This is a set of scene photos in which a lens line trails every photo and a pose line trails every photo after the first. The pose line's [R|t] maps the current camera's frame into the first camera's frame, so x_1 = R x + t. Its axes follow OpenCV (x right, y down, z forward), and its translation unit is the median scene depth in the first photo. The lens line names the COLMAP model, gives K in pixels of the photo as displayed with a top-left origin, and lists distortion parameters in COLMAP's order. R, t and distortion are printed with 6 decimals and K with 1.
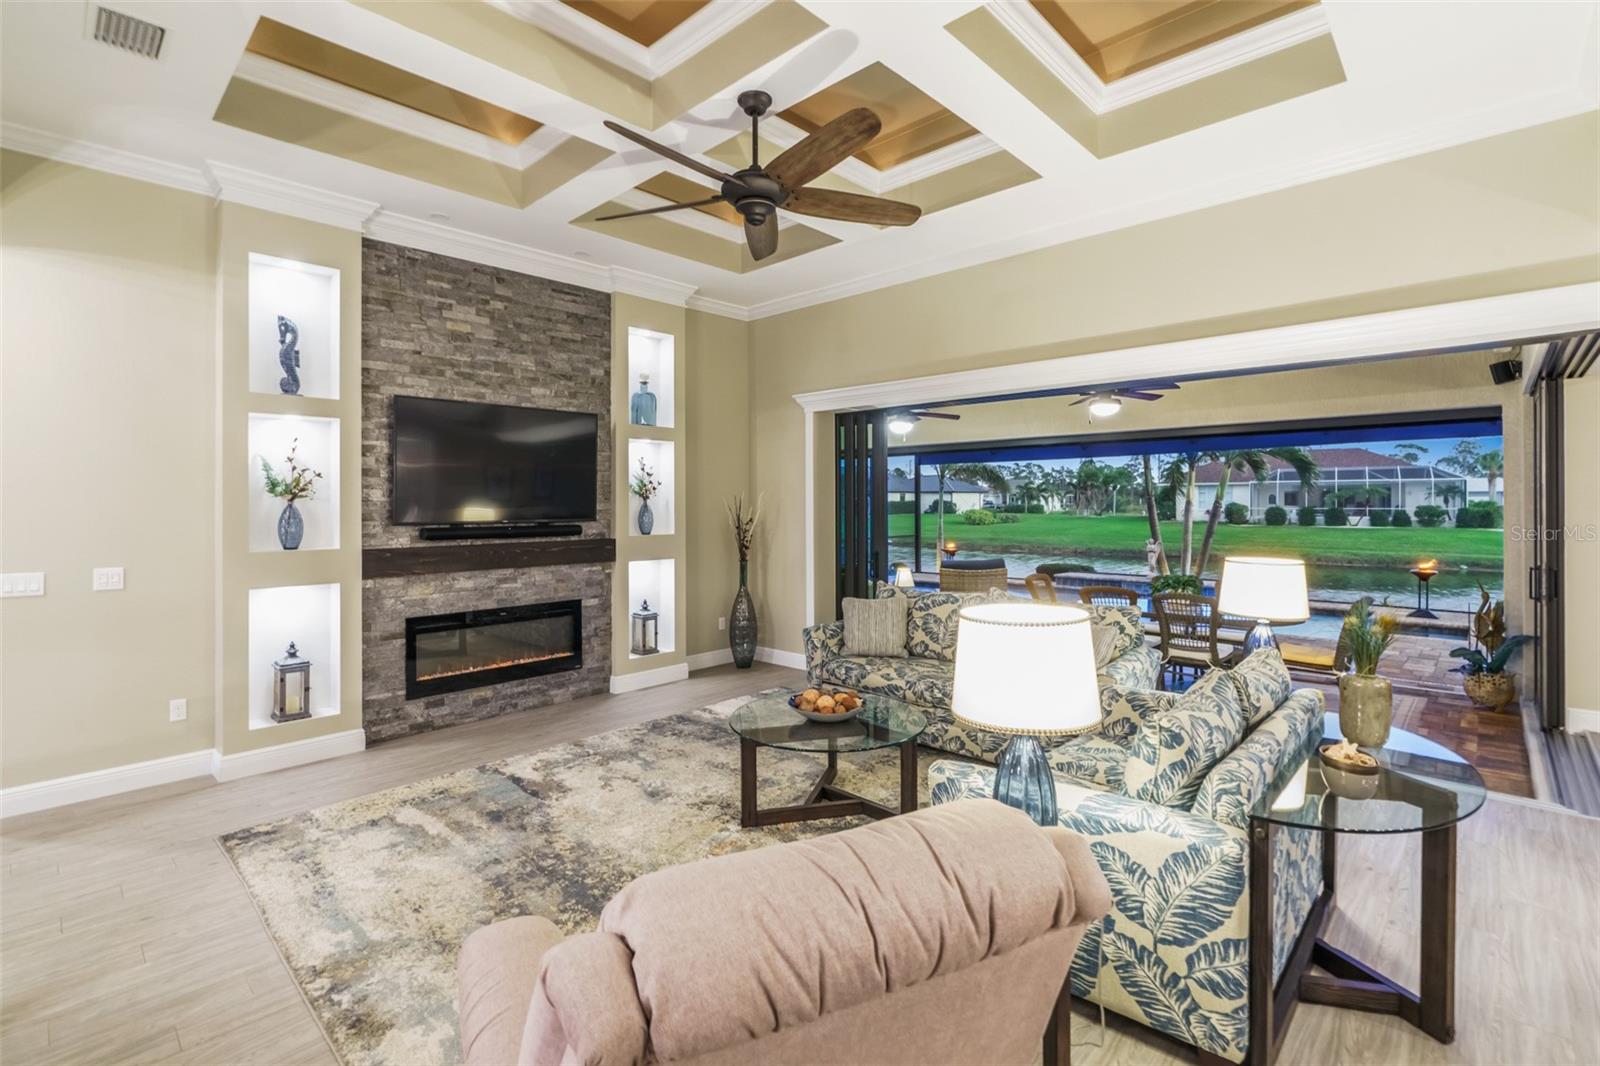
lens RADIAL K [[739.4, 0, 807.1], [0, 739.4, 494.6], [0, 0, 1]] dist [-0.001960, 0.000607]
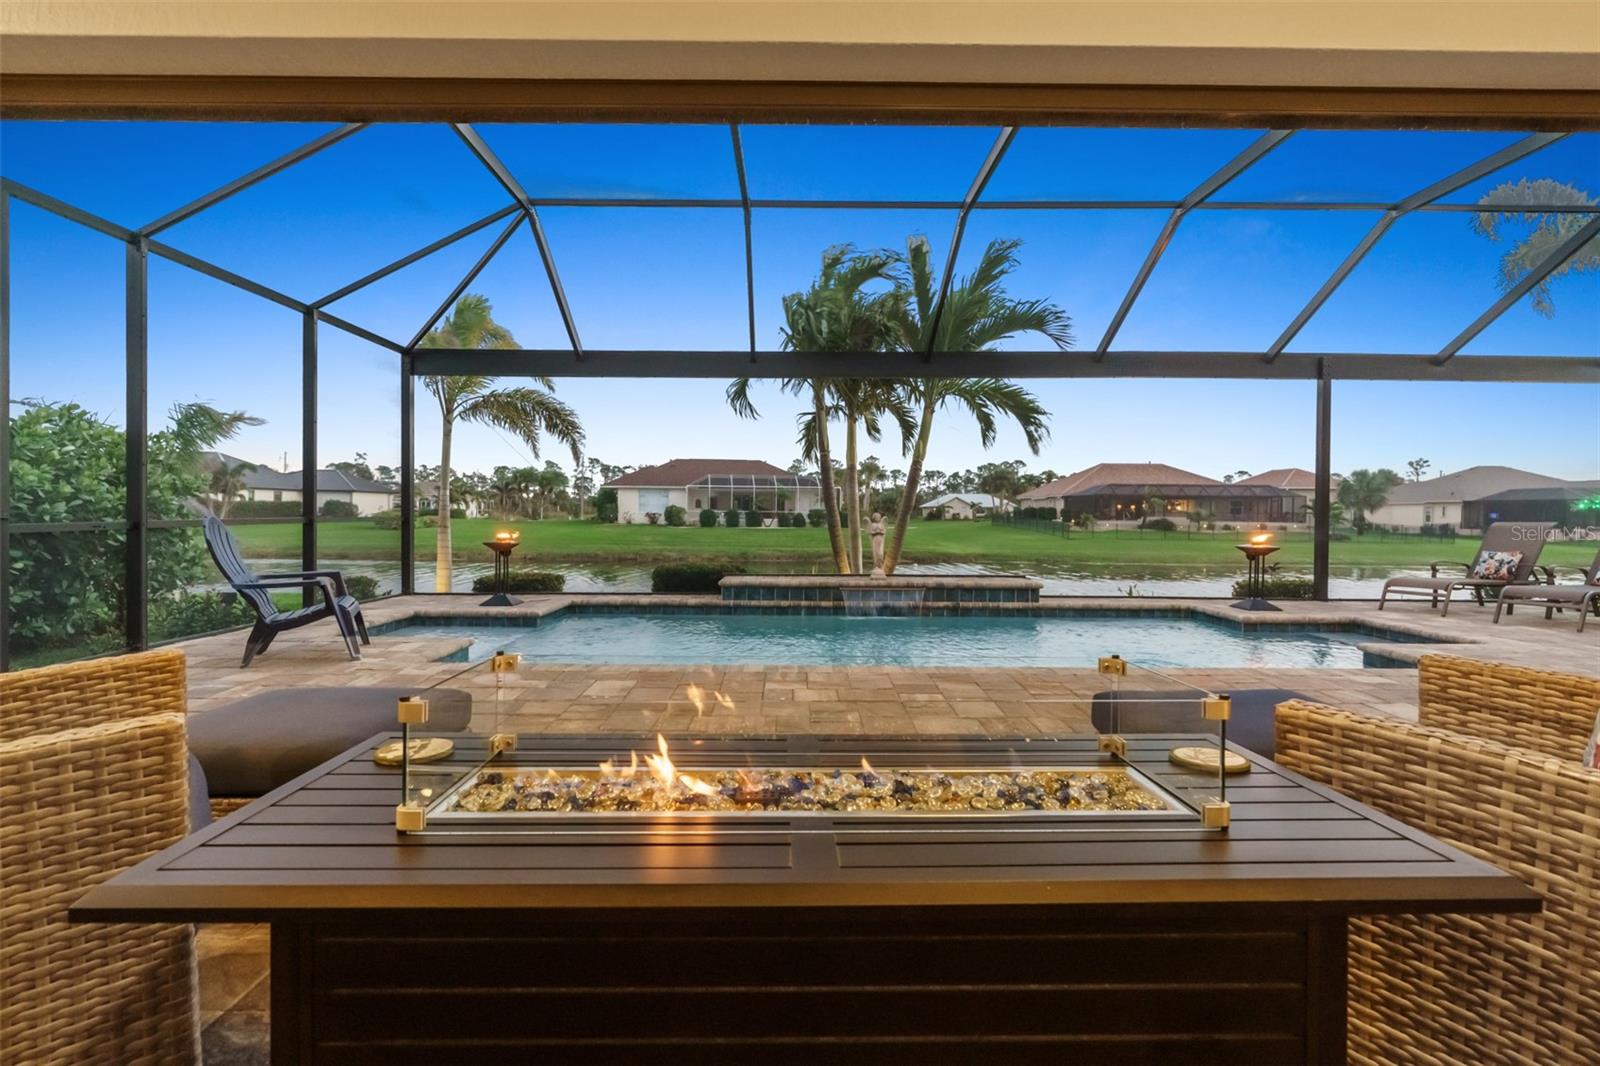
lens RADIAL K [[733.0, 0, 798.2], [0, 733.0, 521.3], [0, 0, 1]] dist [-0.007838, 0.000847]
pose [[0.725846, 0.000565, 0.687857, 0.001747], [-0.016752, 0.999718, 0.016857, 0.014393], [-0.687653, -0.023758, 0.725650, 0.152657]]
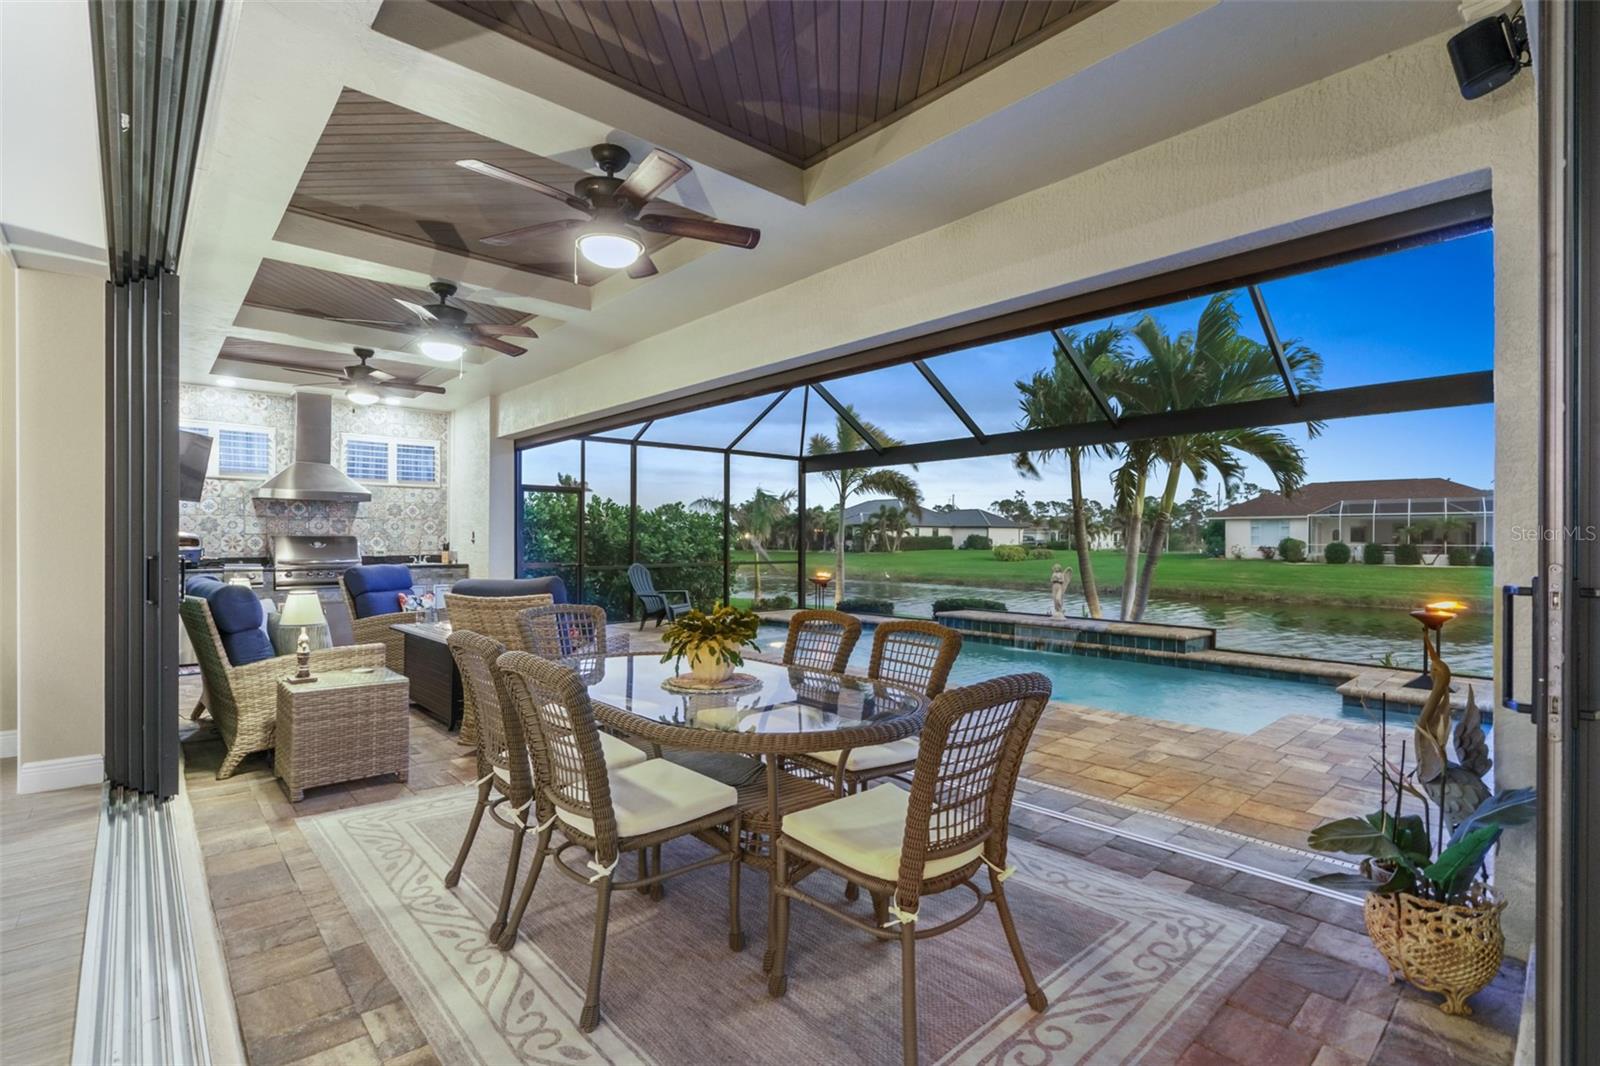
lens RADIAL K [[744.3, 0, 813.0], [0, 744.3, 535.3], [0, 0, 1]] dist [-0.001325, 0.000364]
pose [[0.997602, 0.006335, -0.068927, 0.070176], [-0.006032, 0.999971, 0.004602, 0.007540], [0.068954, -0.004175, 0.997611, 0.067239]]
